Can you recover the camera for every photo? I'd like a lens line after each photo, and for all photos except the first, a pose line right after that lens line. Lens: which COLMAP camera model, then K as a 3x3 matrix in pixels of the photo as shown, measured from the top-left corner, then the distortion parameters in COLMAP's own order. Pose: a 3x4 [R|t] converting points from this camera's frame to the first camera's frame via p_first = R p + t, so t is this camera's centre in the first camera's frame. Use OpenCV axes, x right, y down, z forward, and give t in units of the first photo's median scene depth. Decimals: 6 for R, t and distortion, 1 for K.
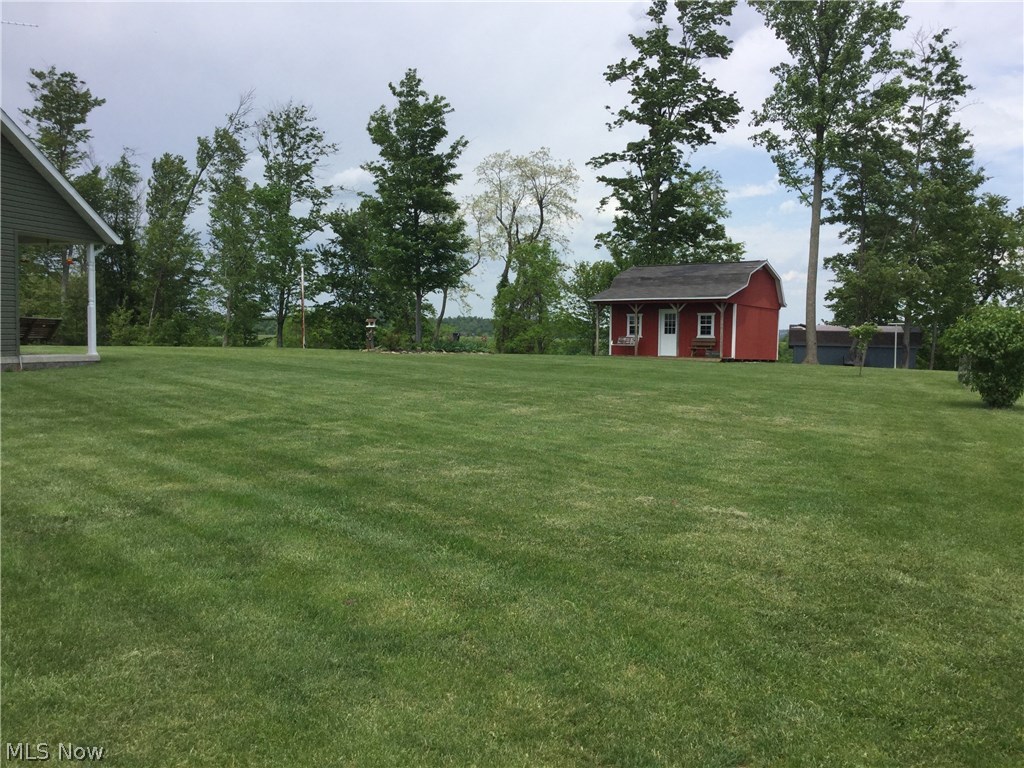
lens RADIAL K [[944.0, 0, 506.4], [0, 944.0, 386.3], [0, 0, 1]] dist [-0.080548, 0.000000]
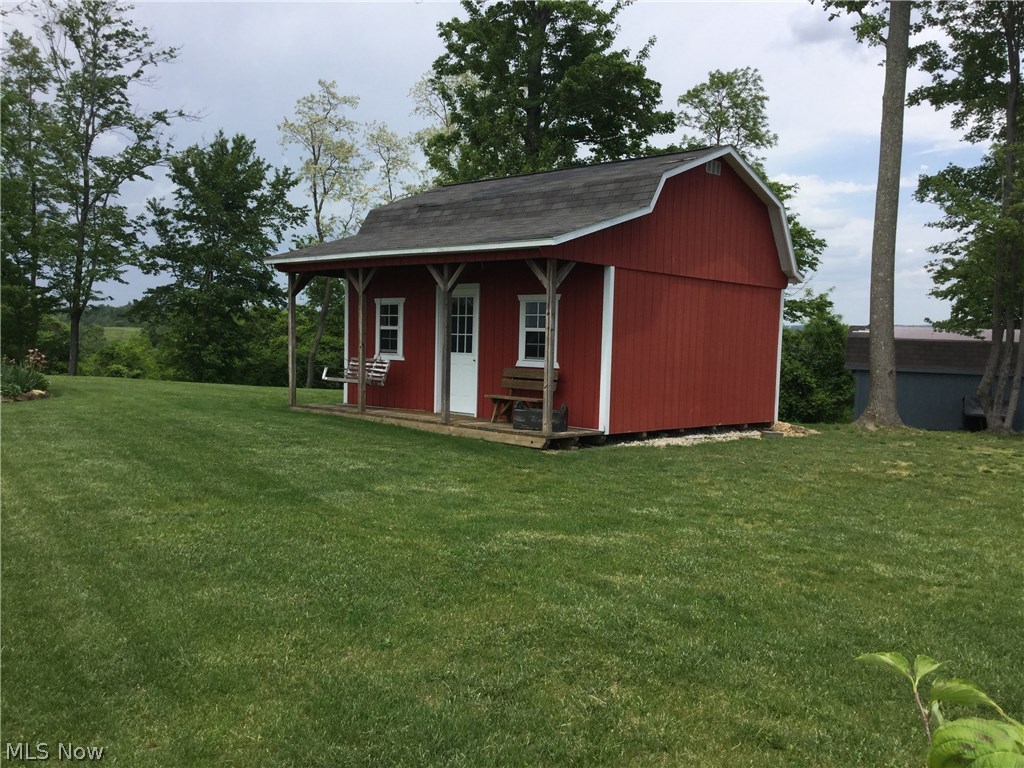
lens RADIAL K [[944.0, 0, 519.6], [0, 944.0, 382.2], [0, 0, 1]] dist [-0.080548, 0.000000]
pose [[0.993981, 0.013536, -0.108710, 0.140493], [-0.013235, 0.999906, 0.003492, -0.027231], [0.108747, -0.002032, 0.994067, 0.378711]]
